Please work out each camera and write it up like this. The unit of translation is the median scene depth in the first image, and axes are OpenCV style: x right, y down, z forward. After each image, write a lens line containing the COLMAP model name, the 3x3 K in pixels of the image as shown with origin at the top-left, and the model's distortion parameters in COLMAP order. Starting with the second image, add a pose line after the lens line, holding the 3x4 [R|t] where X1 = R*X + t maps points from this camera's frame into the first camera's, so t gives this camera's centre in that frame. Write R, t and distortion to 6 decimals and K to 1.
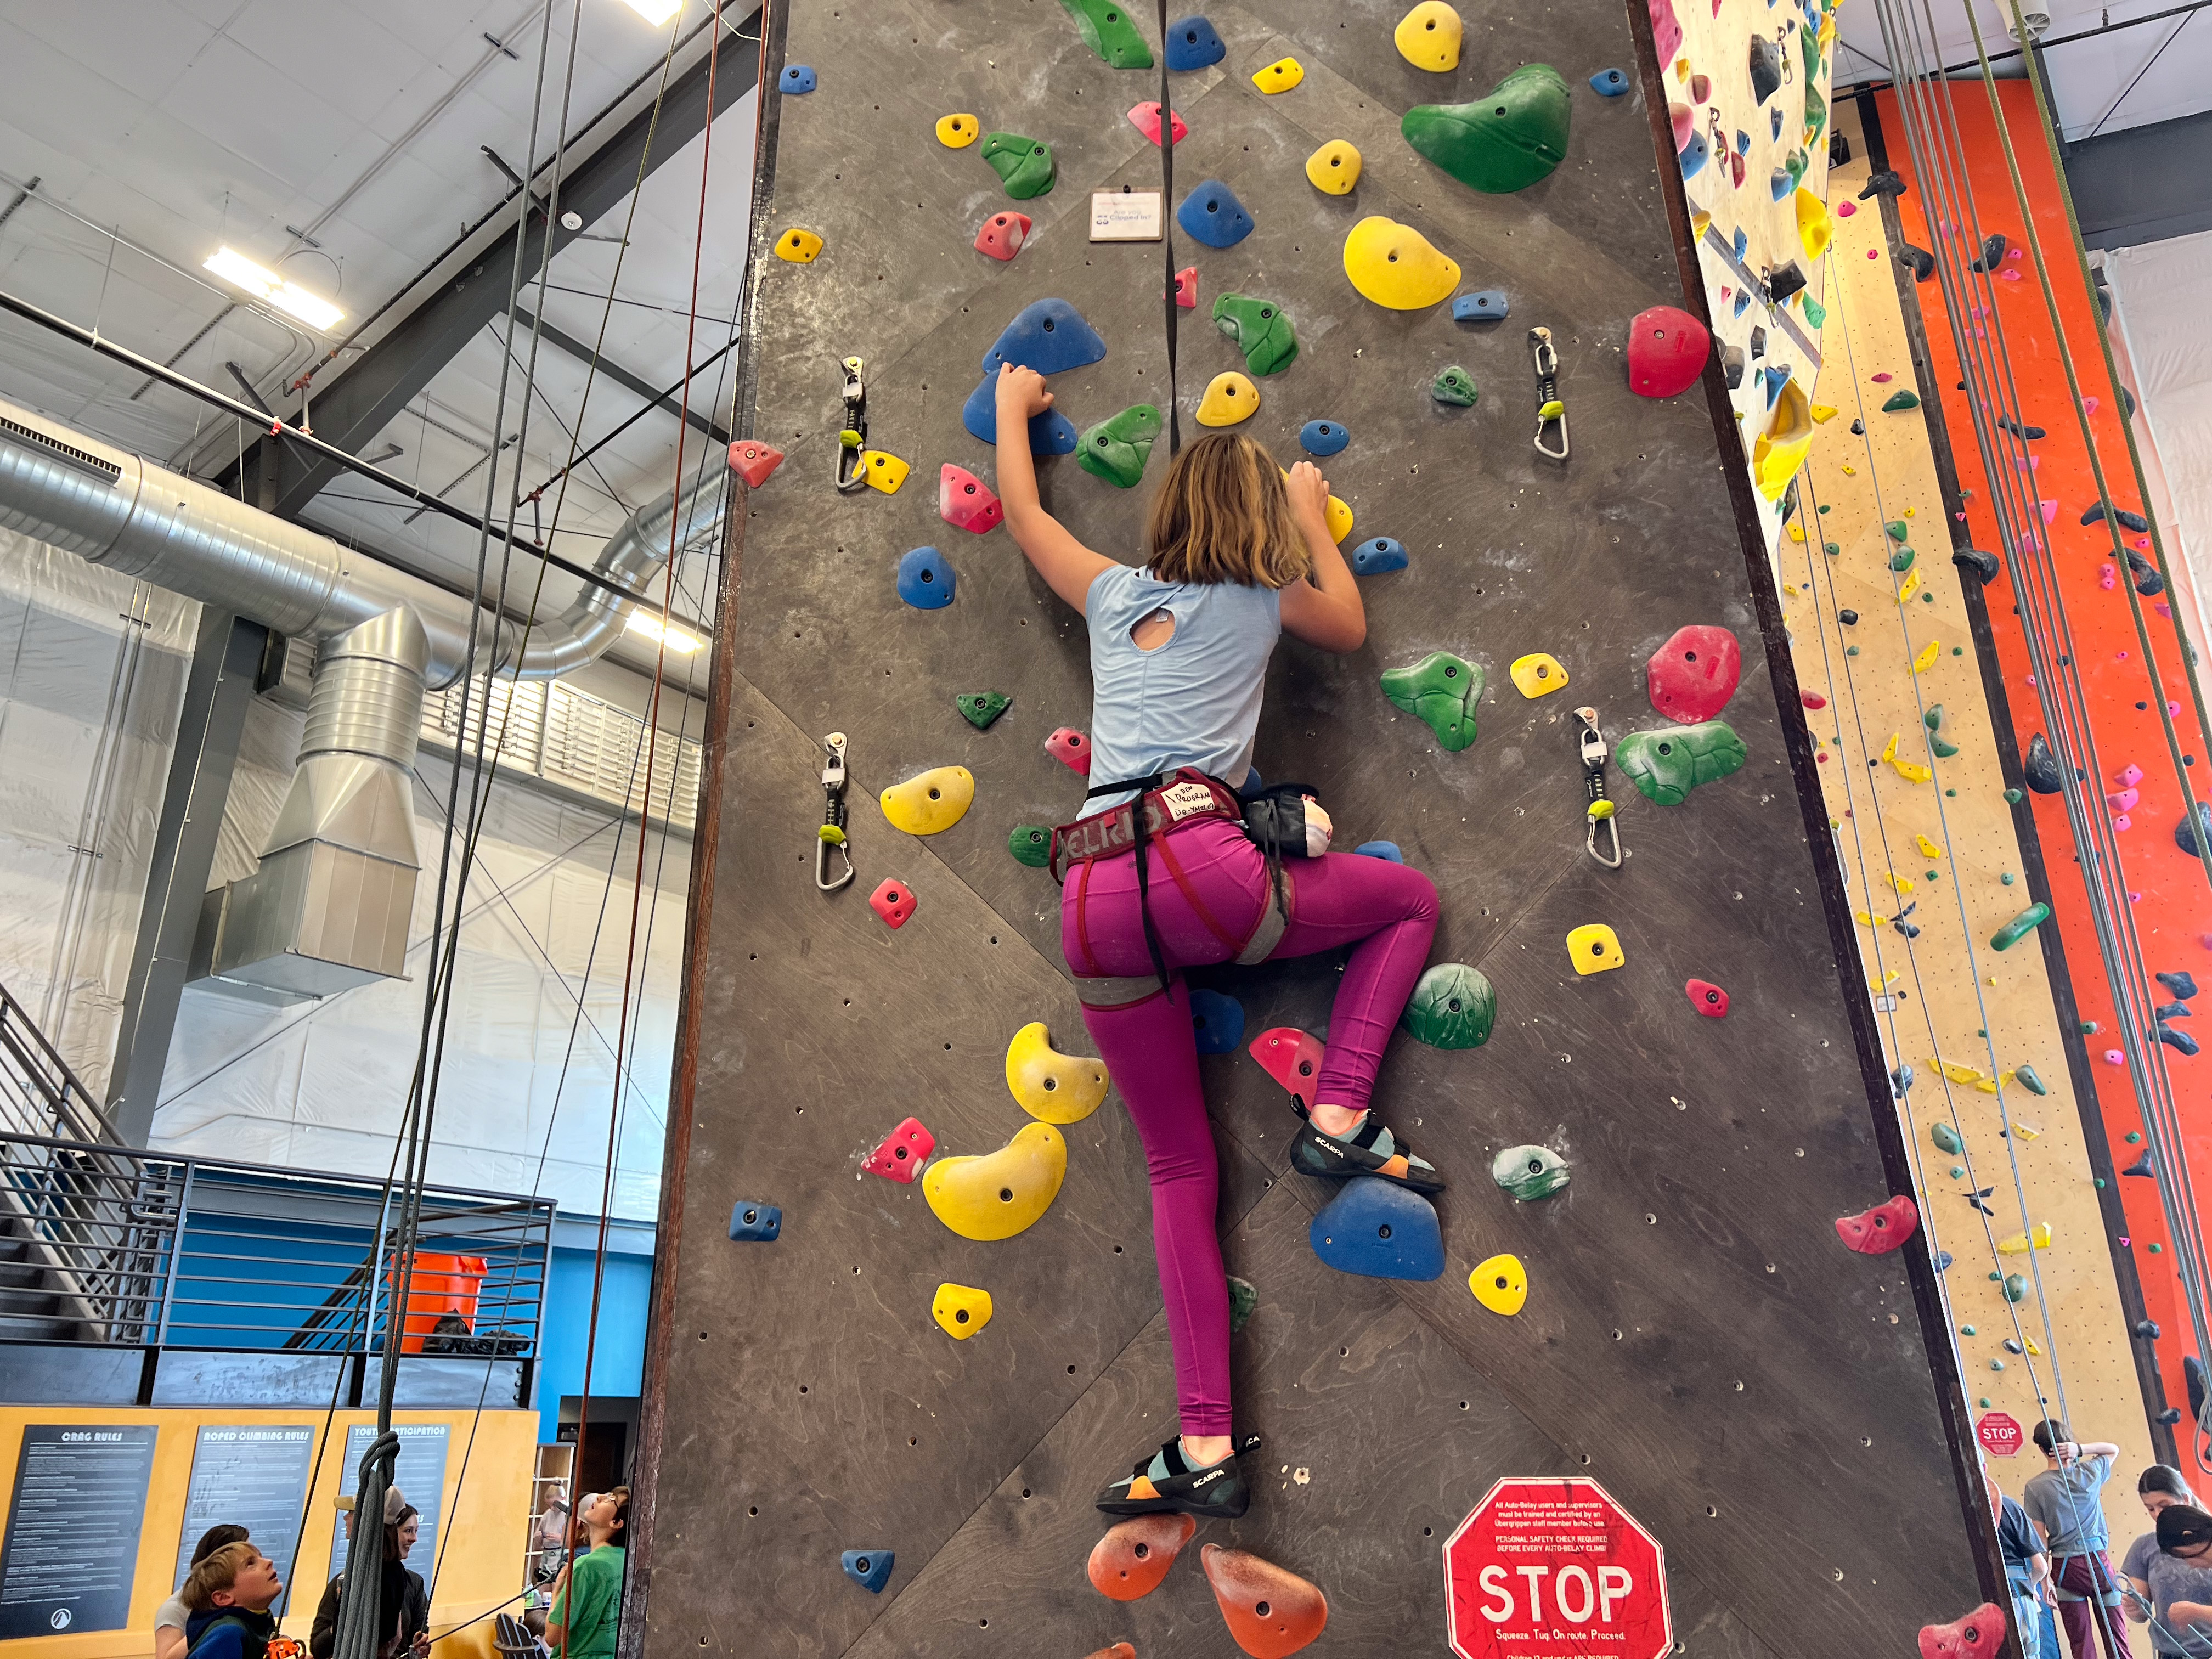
lens RADIAL K [[1643.2, 0, 1117.8], [0, 1643.2, 832.5], [0, 0, 1]] dist [0.059599, -0.064835]
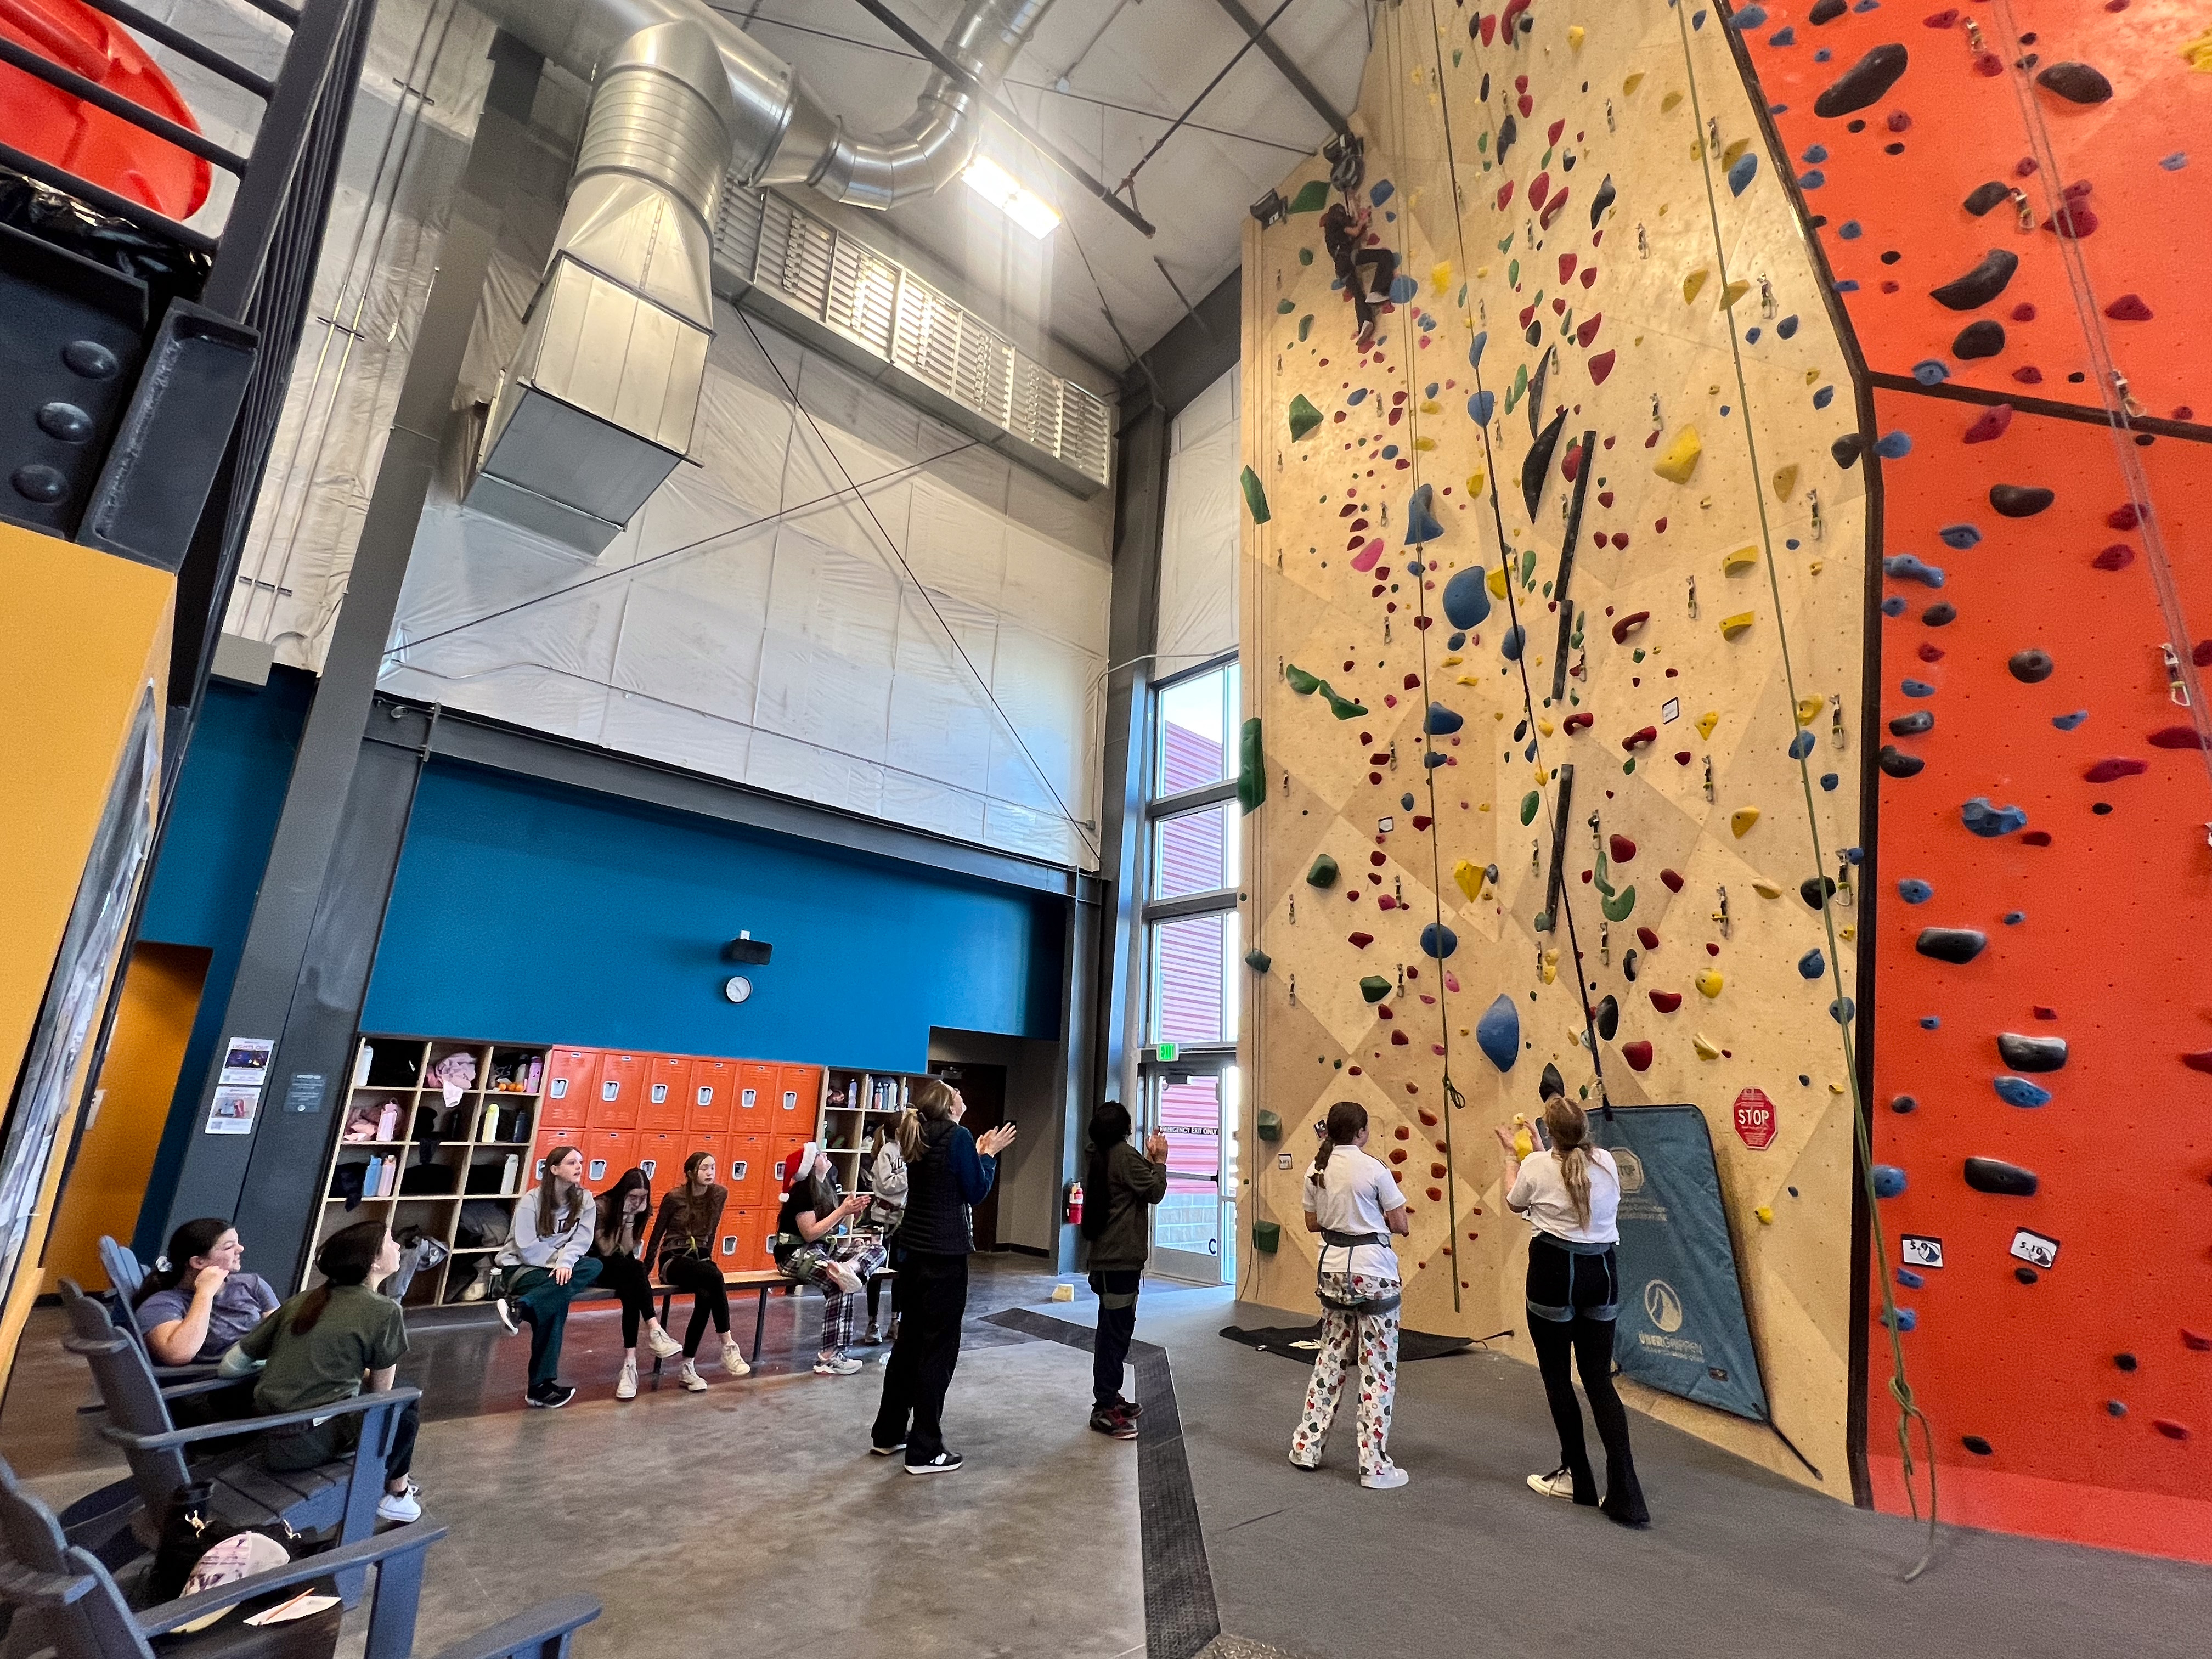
lens RADIAL K [[1027.6, 0, 1094.8], [0, 1027.6, 824.6], [0, 0, 1]] dist [0.001369, 0.000318]
pose [[0.978624, -0.006154, -0.205567, -0.147380], [0.021146, 0.997266, 0.070812, 0.212597], [0.204569, -0.073645, 0.976078, 0.532198]]
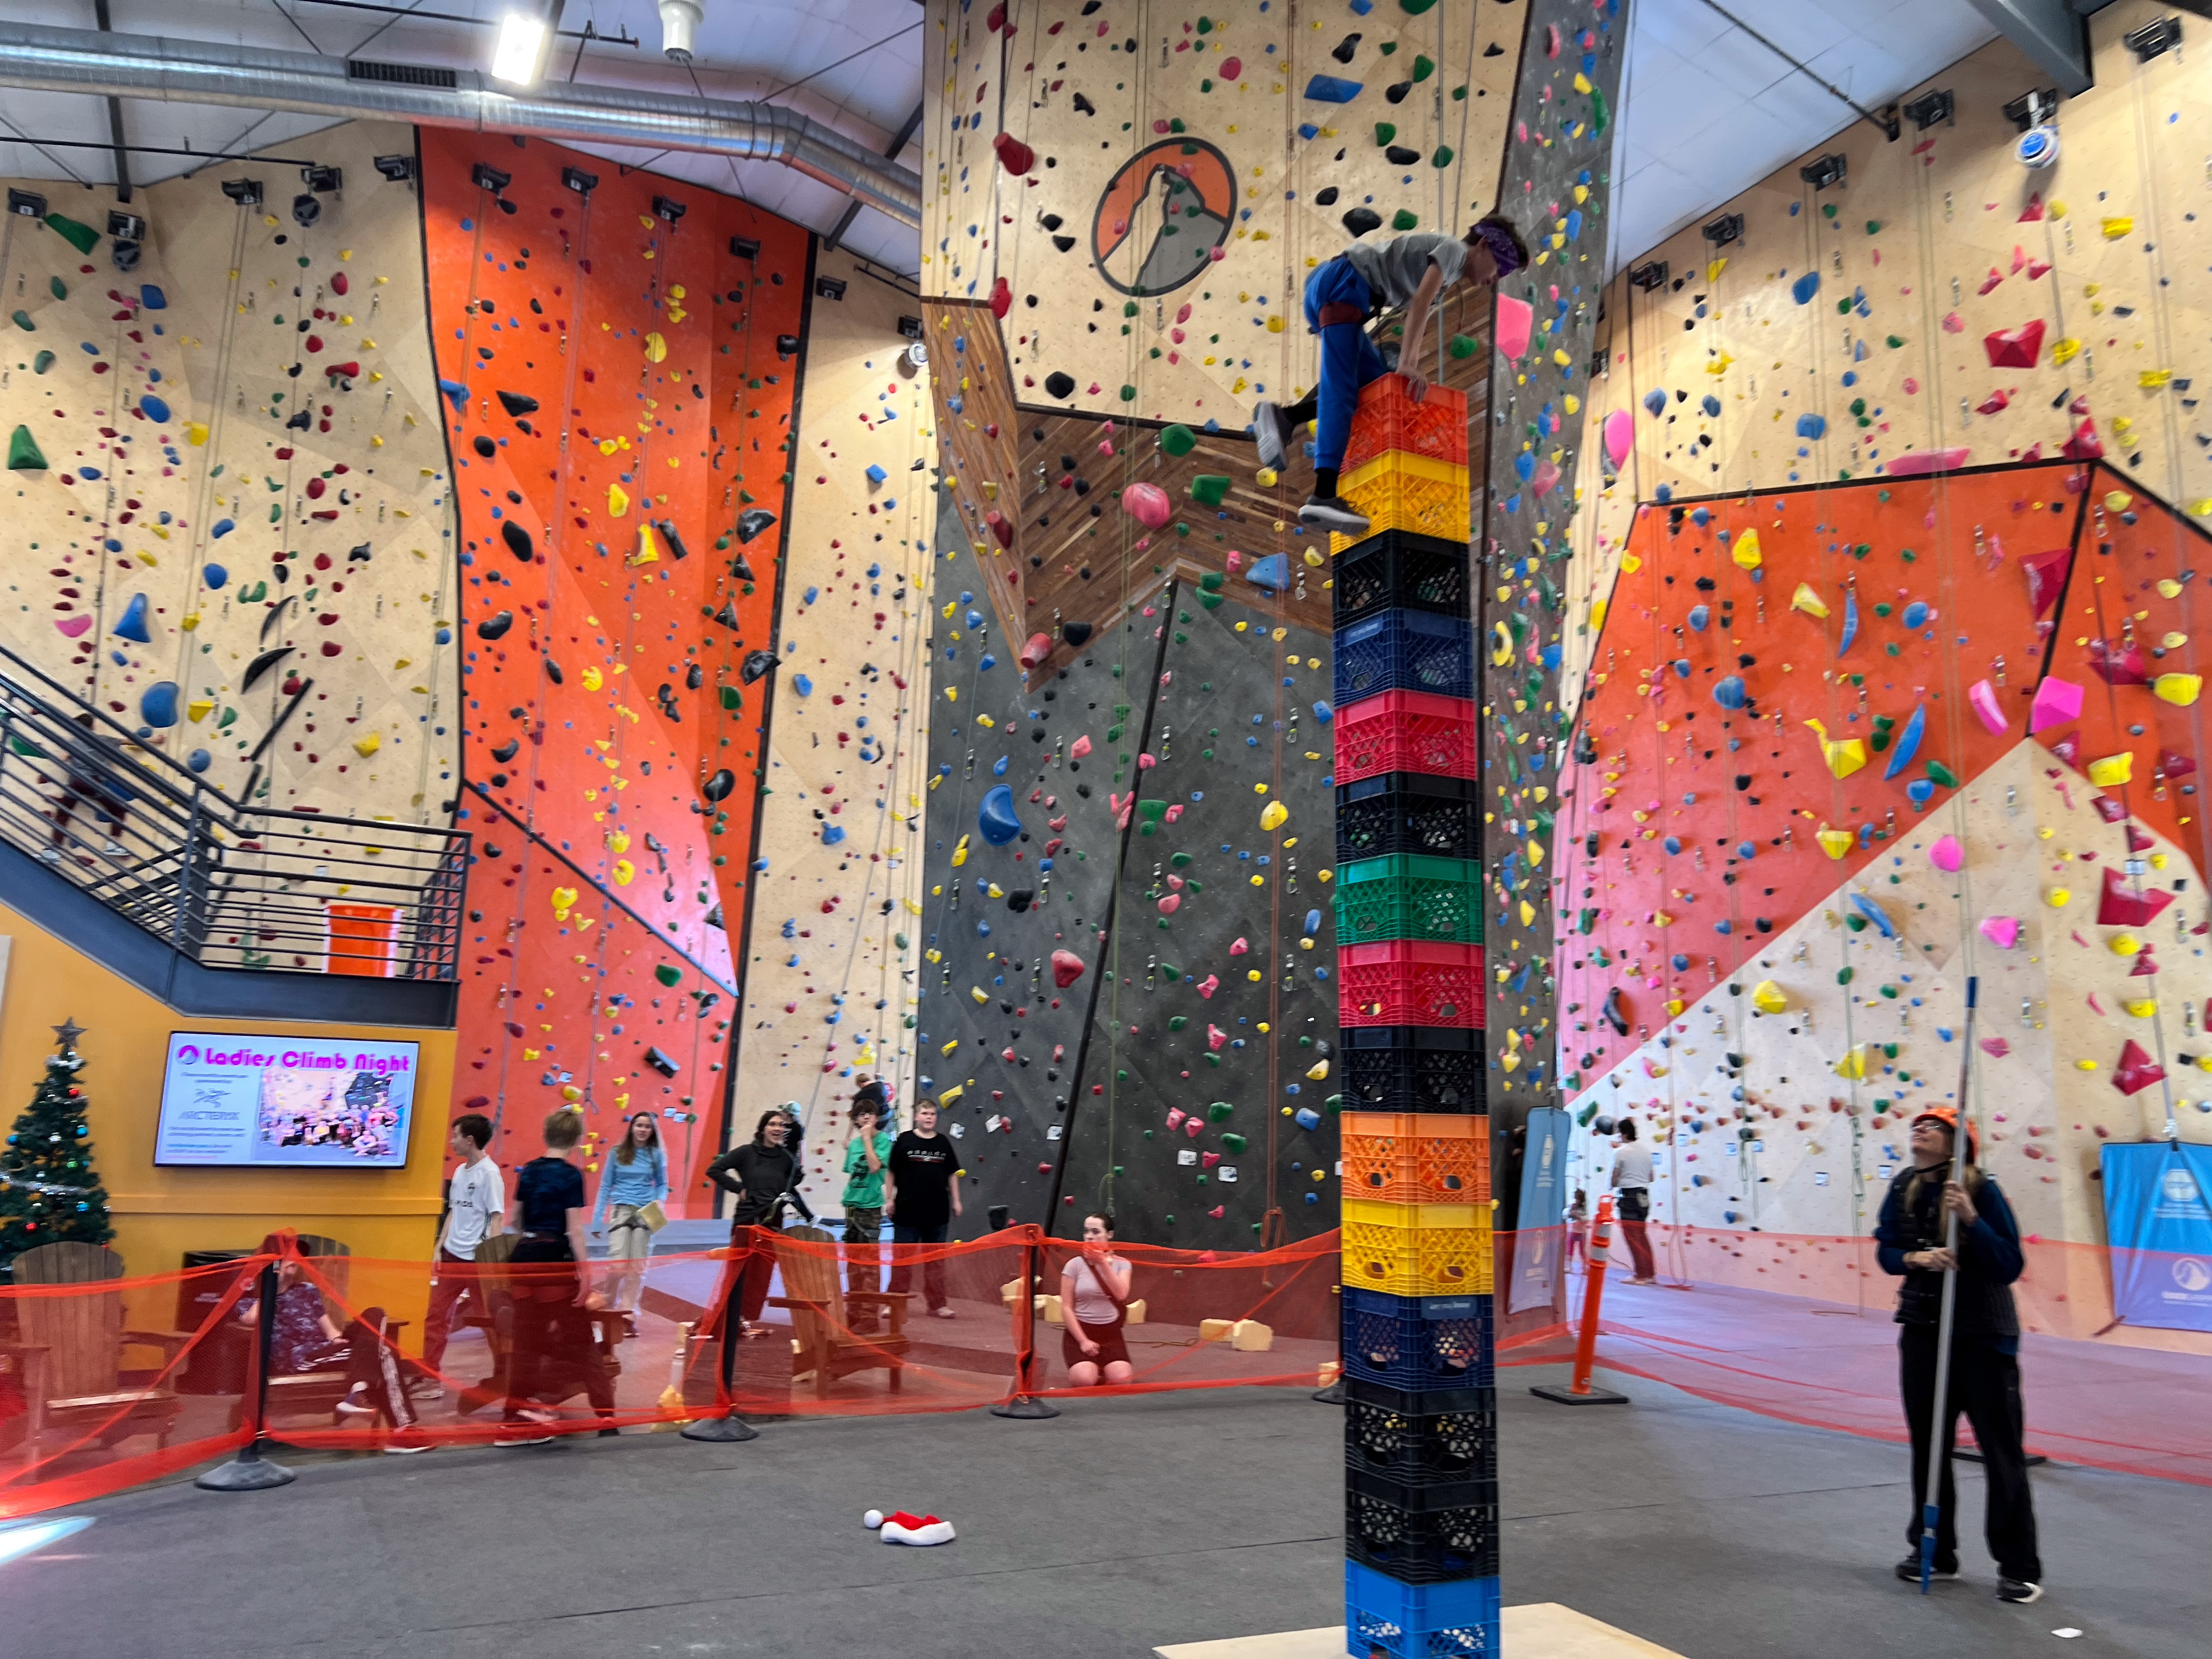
lens RADIAL K [[1676.5, 0, 1098.3], [0, 1676.5, 790.3], [0, 0, 1]] dist [0.090806, -0.116742]
pose [[0.460099, 0.188283, 0.867674, -0.782082], [-0.348939, 0.936967, -0.018288, -0.010471], [-0.816425, -0.294351, 0.496797, -0.043512]]
